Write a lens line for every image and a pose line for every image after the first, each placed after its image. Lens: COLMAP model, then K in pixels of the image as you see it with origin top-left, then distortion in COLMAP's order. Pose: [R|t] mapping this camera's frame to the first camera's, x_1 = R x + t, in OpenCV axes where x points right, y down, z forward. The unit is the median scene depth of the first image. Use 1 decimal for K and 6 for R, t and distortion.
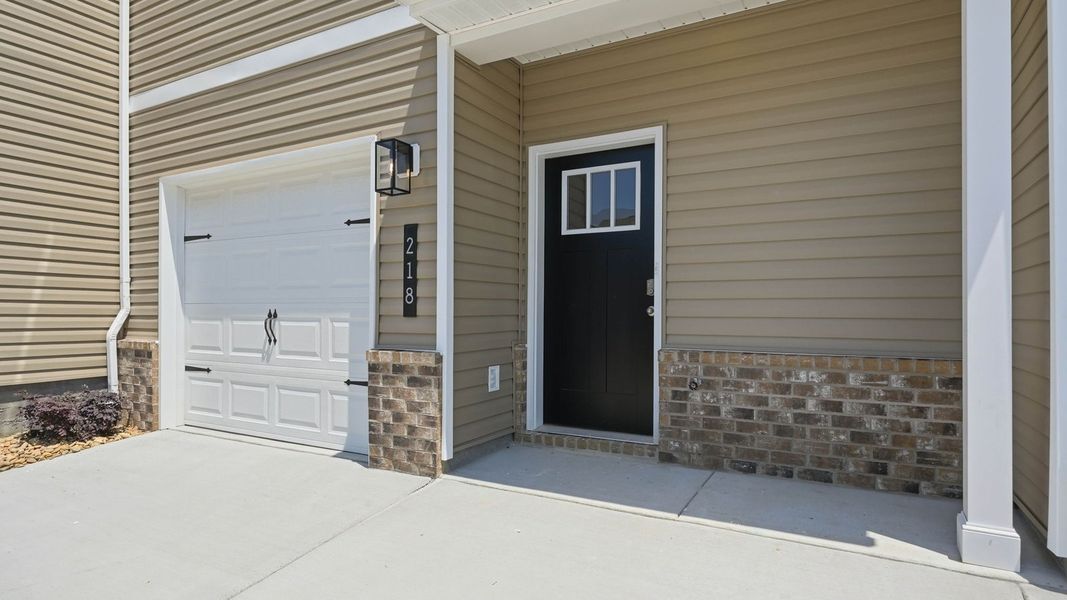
lens RADIAL K [[603.6, 0, 497.7], [0, 603.6, 303.8], [0, 0, 1]] dist [0.000721, -0.000062]
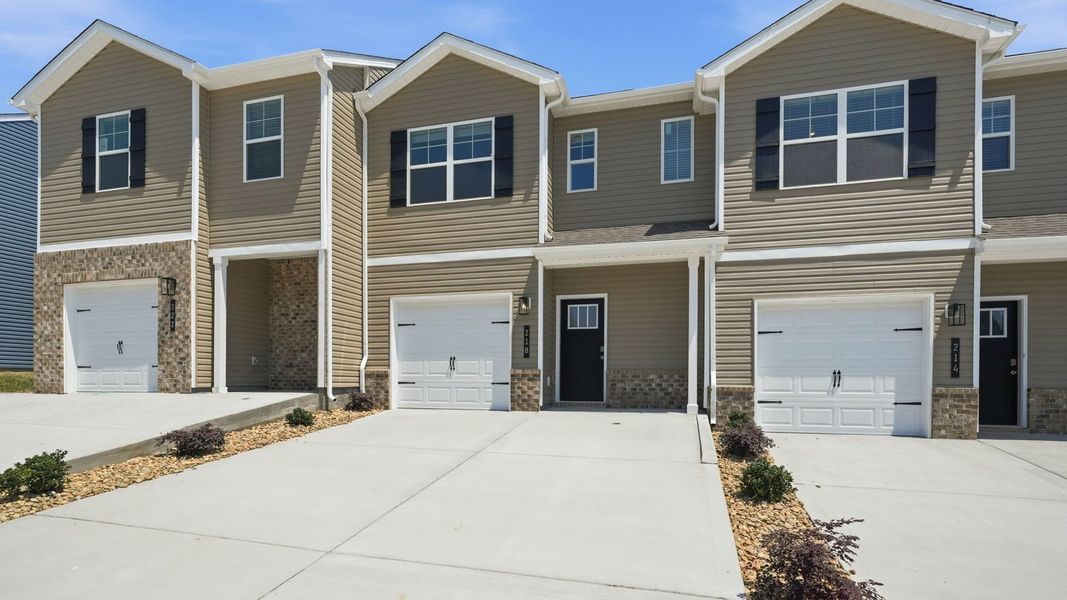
lens RADIAL K [[558.0, 0, 510.1], [0, 558.0, 386.5], [0, 0, 1]] dist [0.010575, -0.000785]
pose [[0.969489, 0.001294, 0.245130, -0.861438], [-0.006719, 0.999751, 0.021296, 0.101331], [-0.245041, -0.022293, 0.969256, -1.537838]]
